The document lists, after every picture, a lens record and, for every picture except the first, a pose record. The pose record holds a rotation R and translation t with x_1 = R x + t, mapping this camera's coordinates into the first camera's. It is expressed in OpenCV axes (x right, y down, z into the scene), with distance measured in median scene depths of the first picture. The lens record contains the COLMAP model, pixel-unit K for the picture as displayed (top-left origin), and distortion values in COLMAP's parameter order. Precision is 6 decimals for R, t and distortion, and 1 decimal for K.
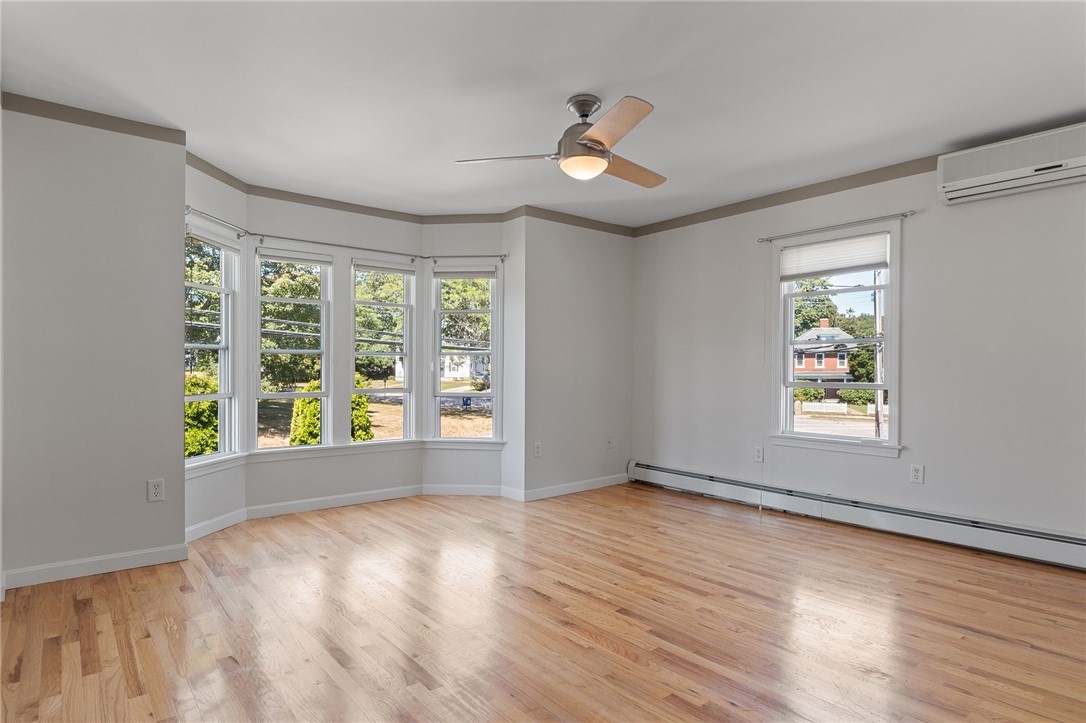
lens RADIAL K [[601.8, 0, 545.9], [0, 601.8, 373.2], [0, 0, 1]] dist [-0.024906, -0.000455]
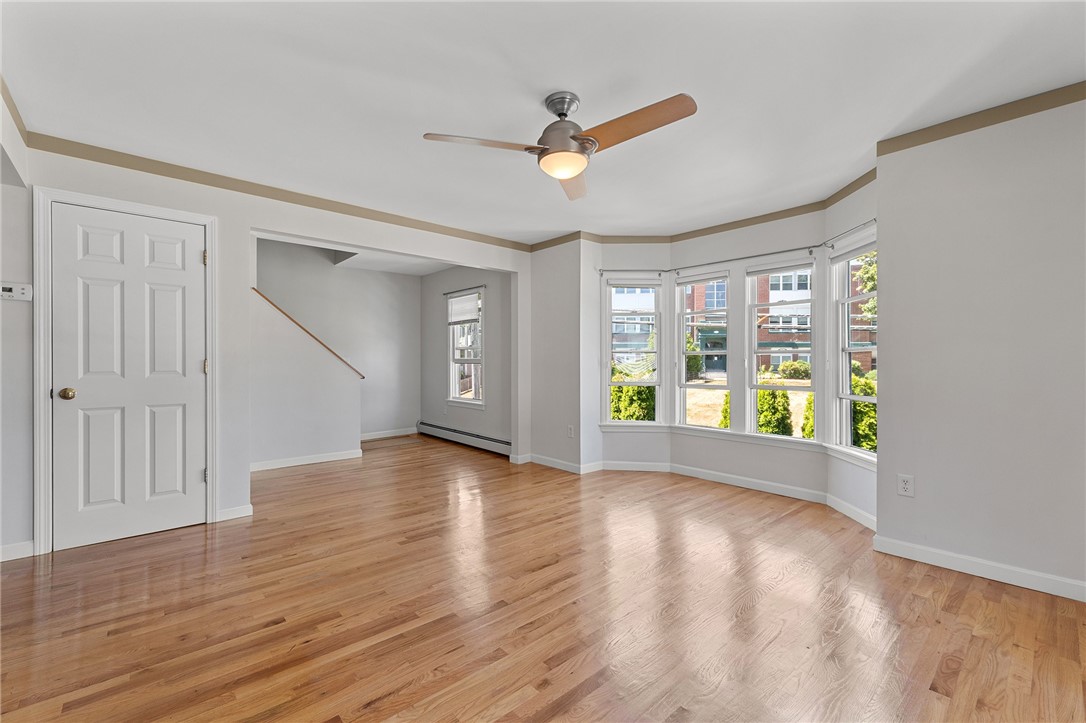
lens RADIAL K [[457.0, 0, 543.0], [0, 457.0, 361.5], [0, 0, 1]] dist [0.005069, 0.000148]
pose [[0.042401, -0.002705, -0.999097, 0.568453], [-0.011207, 0.999932, -0.003183, -0.010409], [0.999038, 0.011332, 0.042368, 0.640173]]
